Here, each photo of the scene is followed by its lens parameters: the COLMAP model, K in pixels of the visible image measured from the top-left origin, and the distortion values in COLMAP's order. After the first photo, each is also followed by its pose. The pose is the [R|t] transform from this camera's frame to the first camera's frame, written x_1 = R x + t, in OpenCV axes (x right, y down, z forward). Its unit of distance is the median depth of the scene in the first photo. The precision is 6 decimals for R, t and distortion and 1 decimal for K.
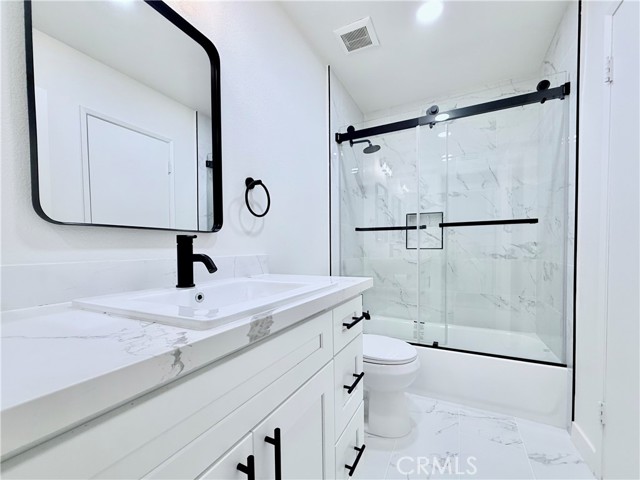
lens RADIAL K [[265.1, 0, 320.5], [0, 265.1, 254.0], [0, 0, 1]] dist [0.000127, -0.000004]
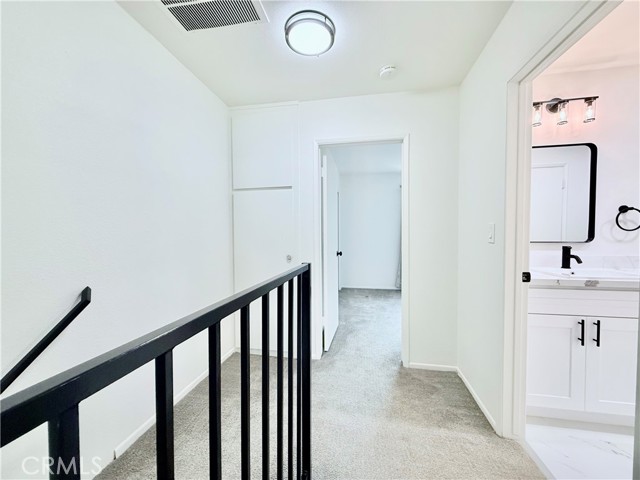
lens RADIAL K [[254.3, 0, 320.0], [0, 254.3, 240.0], [0, 0, 1]] dist [-0.000258, -0.000014]
pose [[0.286827, 0.042673, -0.957031, 0.802702], [-0.016863, 0.999078, 0.039493, -0.139922], [0.957834, 0.004811, 0.287282, -1.378410]]
